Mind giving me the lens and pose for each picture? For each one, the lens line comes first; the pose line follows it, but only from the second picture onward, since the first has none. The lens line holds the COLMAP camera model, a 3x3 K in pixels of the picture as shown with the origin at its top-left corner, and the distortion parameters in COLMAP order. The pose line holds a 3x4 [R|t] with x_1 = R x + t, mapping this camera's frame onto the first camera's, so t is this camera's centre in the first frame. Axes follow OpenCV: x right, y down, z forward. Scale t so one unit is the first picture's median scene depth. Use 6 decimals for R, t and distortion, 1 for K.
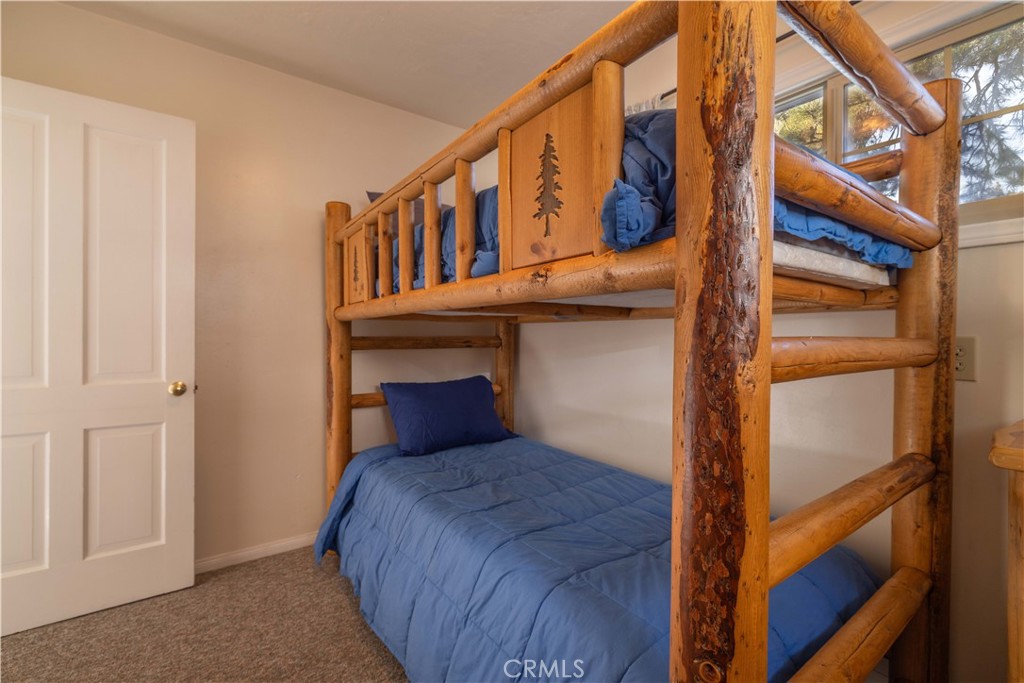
lens RADIAL K [[437.6, 0, 502.4], [0, 437.6, 338.0], [0, 0, 1]] dist [-0.001148, -0.000259]
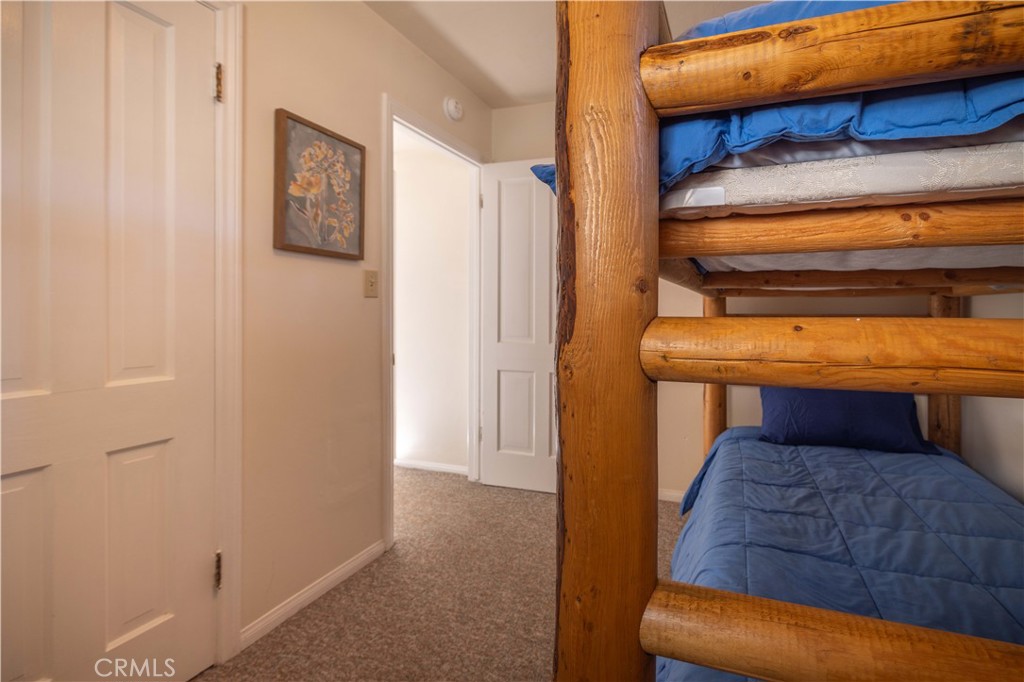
lens RADIAL K [[444.3, 0, 595.0], [0, 444.3, 312.0], [0, 0, 1]] dist [0.001985, 0.000276]
pose [[0.611653, -0.003229, -0.791119, 0.410242], [-0.003900, 0.999967, -0.007097, -0.001750], [0.791116, 0.007426, 0.611621, 0.155590]]
